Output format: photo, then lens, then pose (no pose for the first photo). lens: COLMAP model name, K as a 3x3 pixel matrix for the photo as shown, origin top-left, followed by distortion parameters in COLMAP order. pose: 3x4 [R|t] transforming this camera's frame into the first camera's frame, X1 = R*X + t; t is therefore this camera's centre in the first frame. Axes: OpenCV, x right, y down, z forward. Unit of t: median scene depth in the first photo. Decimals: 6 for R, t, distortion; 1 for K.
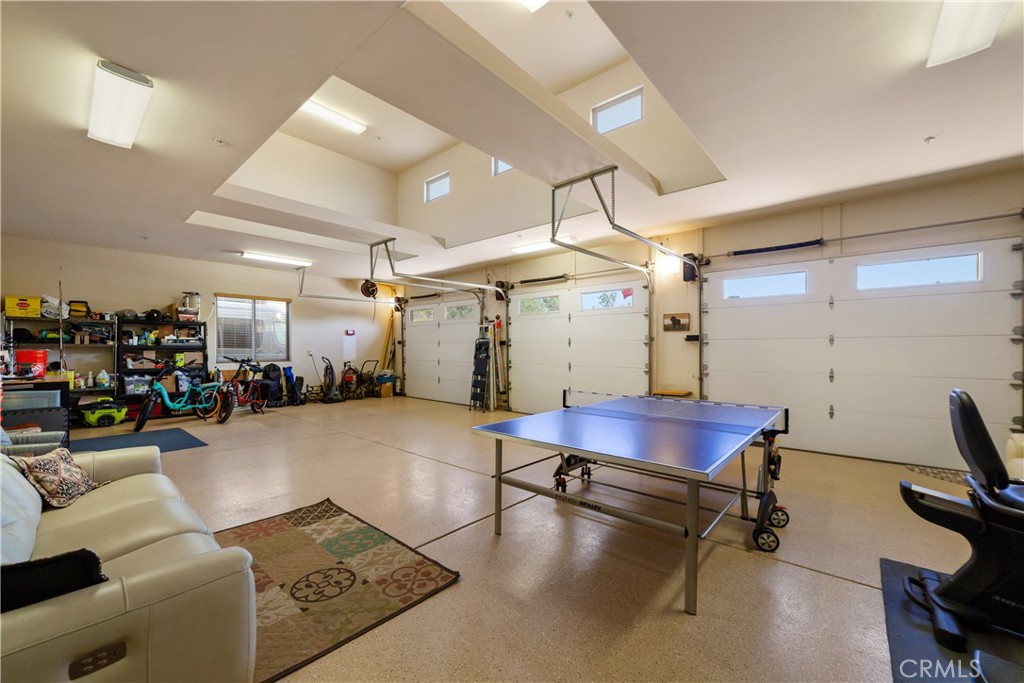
lens RADIAL K [[399.3, 0, 513.2], [0, 399.3, 347.1], [0, 0, 1]] dist [-0.012562, 0.001202]
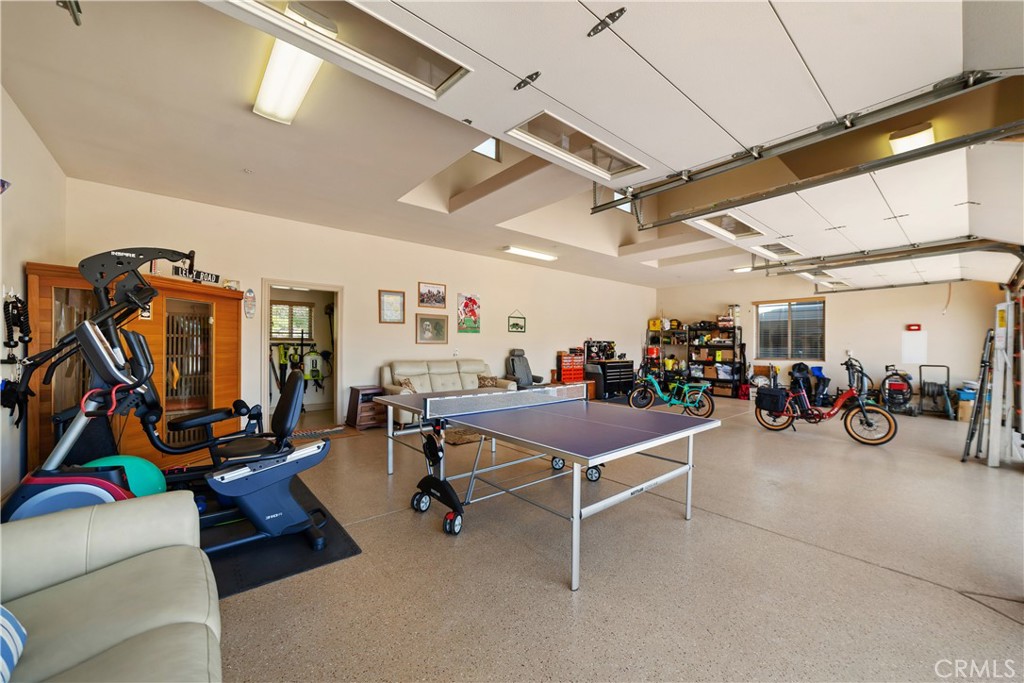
lens RADIAL K [[399.3, 0, 518.0], [0, 399.3, 346.7], [0, 0, 1]] dist [-0.012562, 0.001202]
pose [[-0.148880, 0.000724, -0.988855, 0.642728], [-0.002805, 0.999995, 0.001154, 0.002333], [0.988851, 0.002946, -0.148878, 0.529180]]
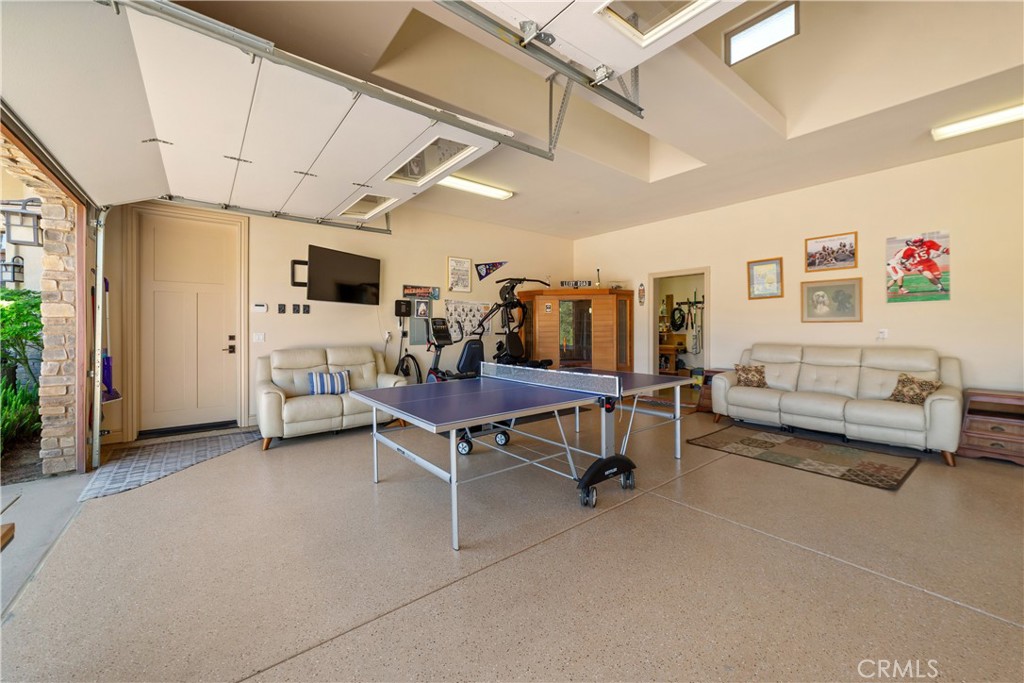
lens RADIAL K [[399.3, 0, 515.9], [0, 399.3, 331.1], [0, 0, 1]] dist [-0.012562, 0.001202]
pose [[-0.982576, 0.002355, 0.185848, 0.100589], [0.003493, 0.999977, 0.005798, 0.006552], [-0.185830, 0.006346, -0.982561, 0.947280]]
